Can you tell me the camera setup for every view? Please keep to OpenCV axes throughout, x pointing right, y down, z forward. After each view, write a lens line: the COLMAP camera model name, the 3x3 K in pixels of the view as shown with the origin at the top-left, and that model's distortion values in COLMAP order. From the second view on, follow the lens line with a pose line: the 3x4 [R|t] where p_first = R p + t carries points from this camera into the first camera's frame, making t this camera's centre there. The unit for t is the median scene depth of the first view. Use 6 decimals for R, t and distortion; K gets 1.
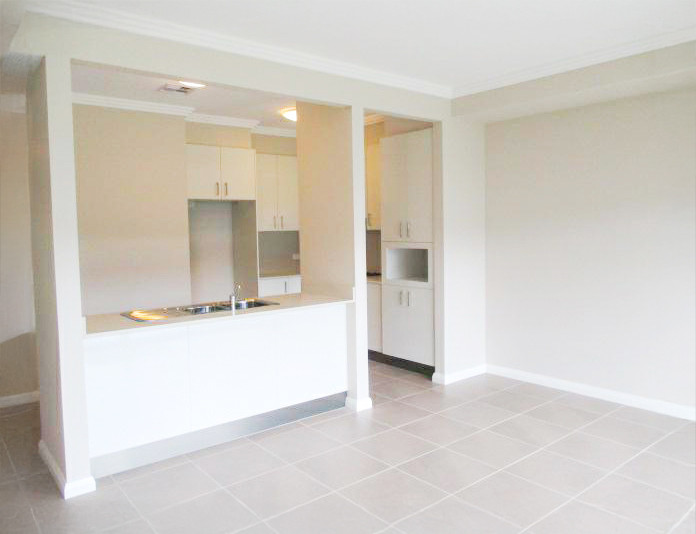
lens RADIAL K [[533.1, 0, 329.9], [0, 533.1, 264.8], [0, 0, 1]] dist [-0.073493, -0.001762]
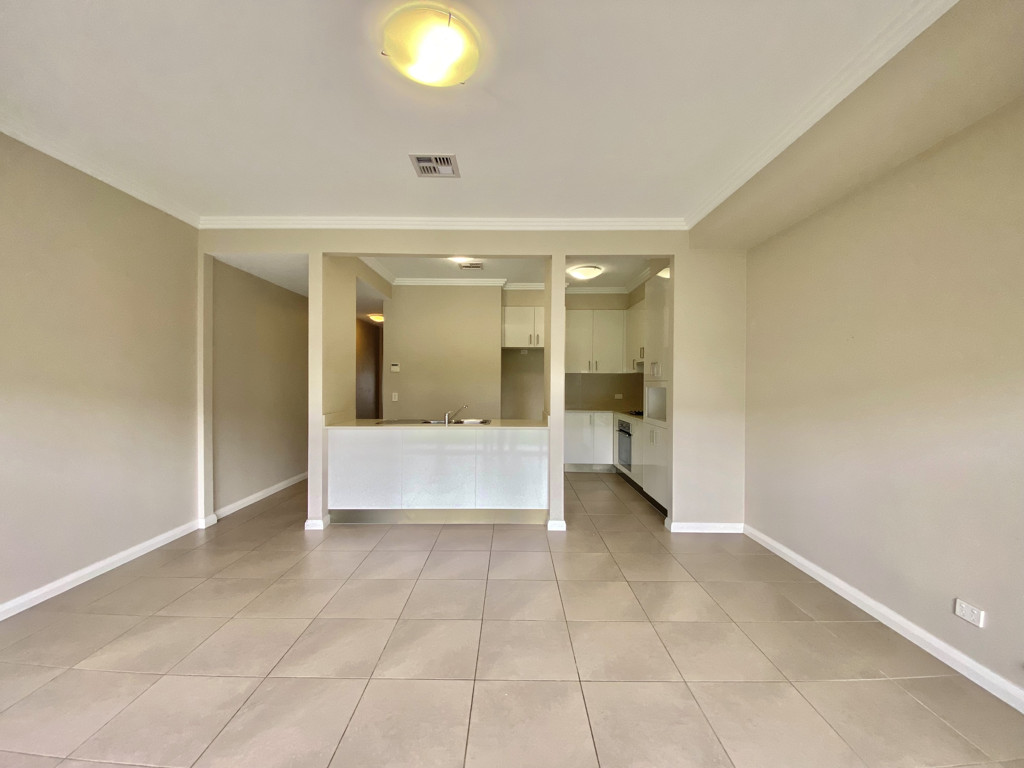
lens RADIAL K [[405.3, 0, 512.0], [0, 405.3, 384.0], [0, 0, 1]] dist [0.001123, 0.000033]
pose [[0.780946, 0.016785, -0.624374, 0.437324], [-0.058601, 0.997198, -0.046489, 0.017399], [0.621844, 0.072894, 0.779741, 0.244786]]
